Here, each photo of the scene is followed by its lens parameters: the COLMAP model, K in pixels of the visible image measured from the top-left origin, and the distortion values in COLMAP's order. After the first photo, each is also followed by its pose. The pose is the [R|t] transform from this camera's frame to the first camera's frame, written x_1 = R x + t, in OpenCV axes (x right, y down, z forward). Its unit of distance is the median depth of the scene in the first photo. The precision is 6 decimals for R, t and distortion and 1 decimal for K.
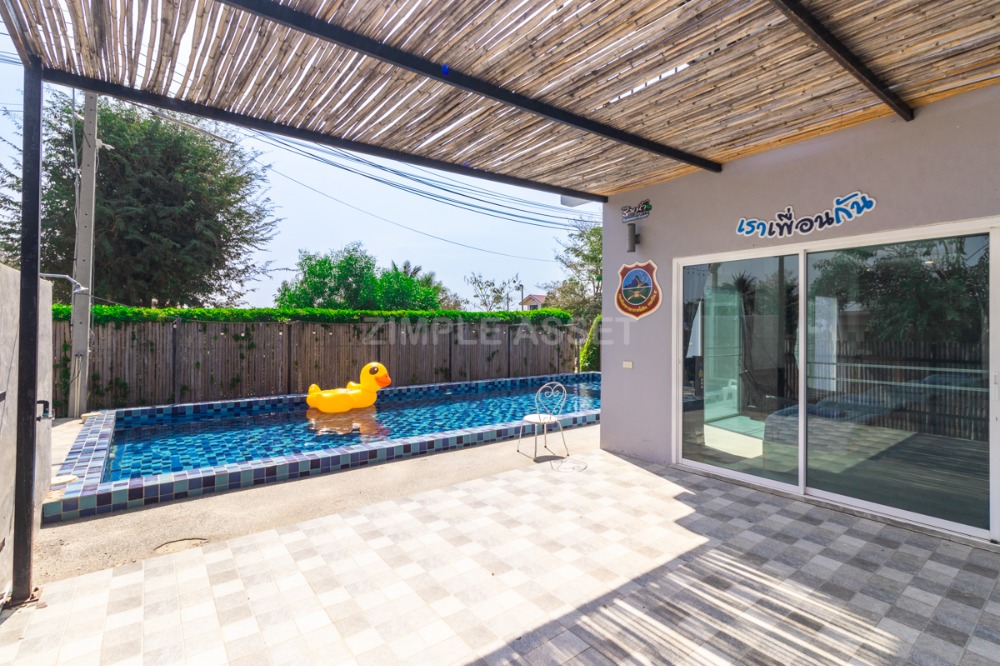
lens RADIAL K [[482.6, 0, 500.4], [0, 482.6, 321.8], [0, 0, 1]] dist [0.000111, -0.000016]
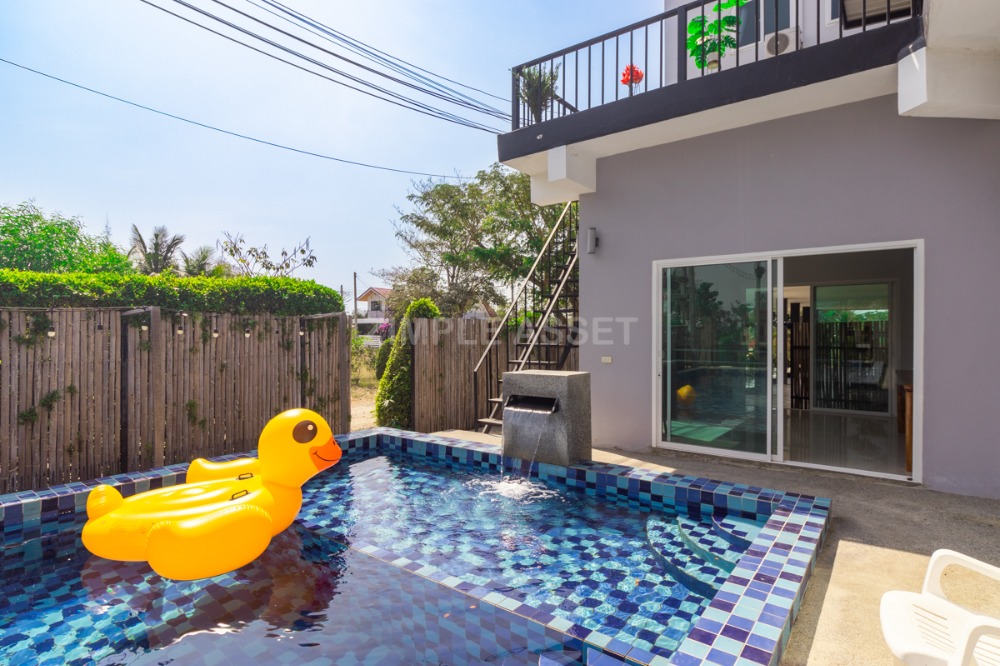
lens RADIAL K [[558.8, 0, 500.0], [0, 558.8, 333.0], [0, 0, 1]] dist [-0.000083, -0.000012]
pose [[0.965225, -0.001965, 0.261412, 0.051200], [-0.002233, 0.999873, 0.015763, 0.004183], [-0.261410, -0.015798, 0.965099, 0.159325]]
